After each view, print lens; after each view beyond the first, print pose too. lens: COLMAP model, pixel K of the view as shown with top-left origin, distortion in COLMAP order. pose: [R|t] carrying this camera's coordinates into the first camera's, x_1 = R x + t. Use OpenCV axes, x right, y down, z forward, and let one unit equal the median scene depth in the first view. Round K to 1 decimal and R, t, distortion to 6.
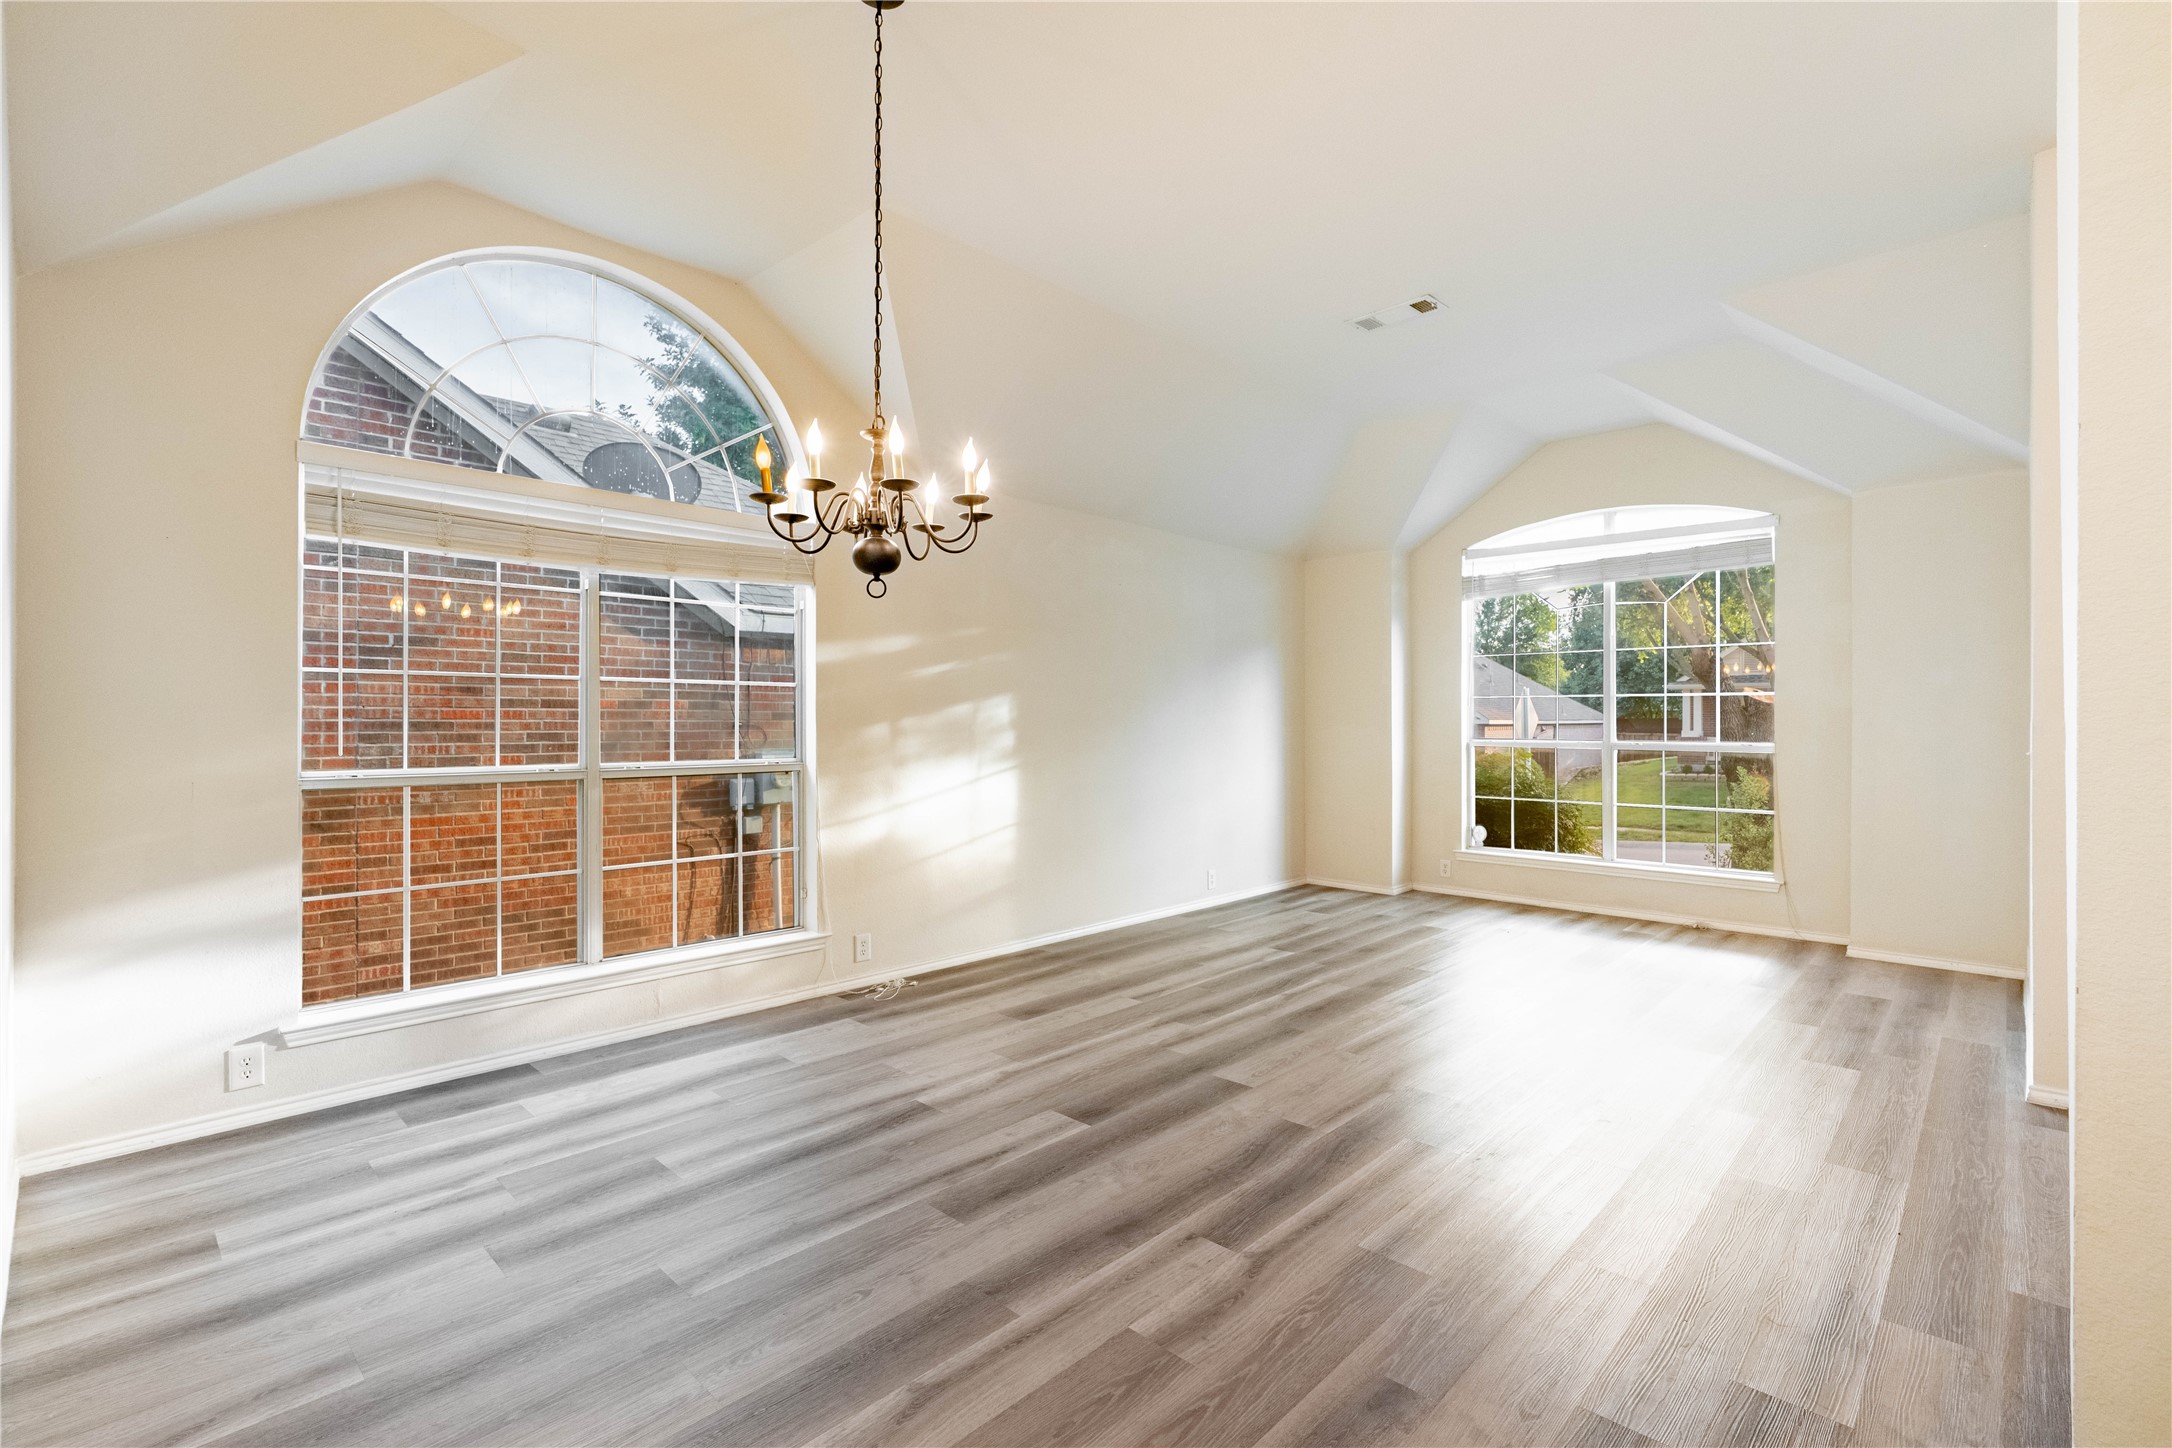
lens RADIAL K [[973.3, 0, 1094.3], [0, 973.3, 715.8], [0, 0, 1]] dist [-0.011099, 0.005859]
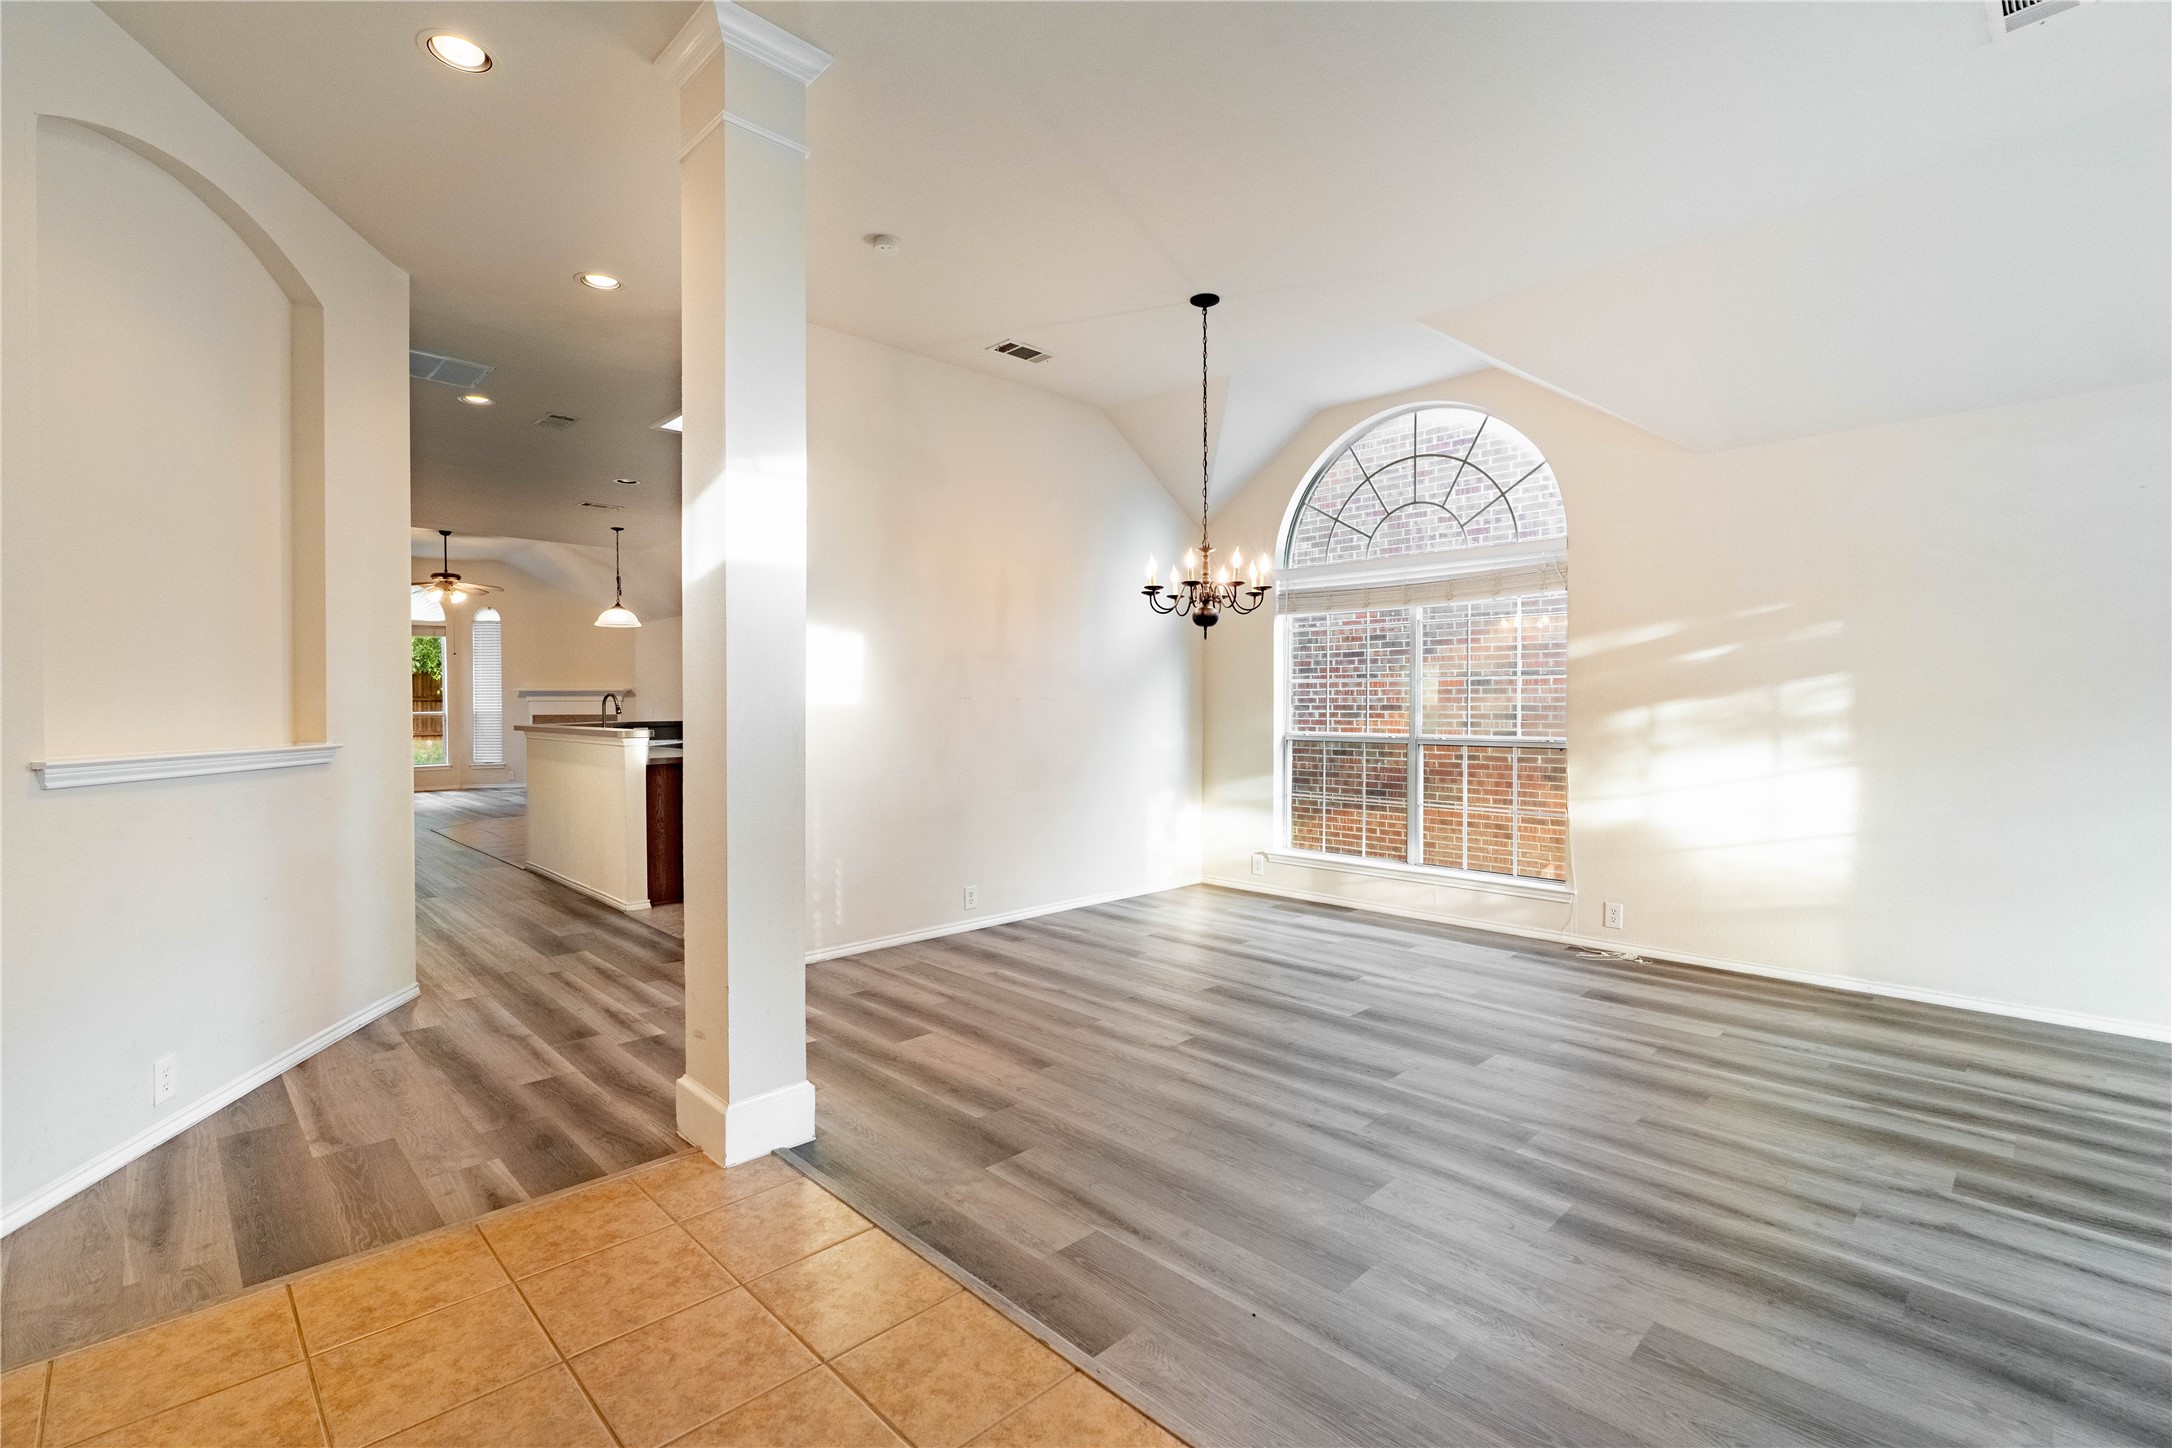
lens RADIAL K [[973.3, 0, 1094.3], [0, 973.3, 715.8], [0, 0, 1]] dist [-0.011099, 0.005859]
pose [[0.006291, 0.024087, -0.999690, 1.108776], [0.001892, 0.999708, 0.024100, -0.015974], [0.999978, -0.002043, 0.006243, 0.547191]]
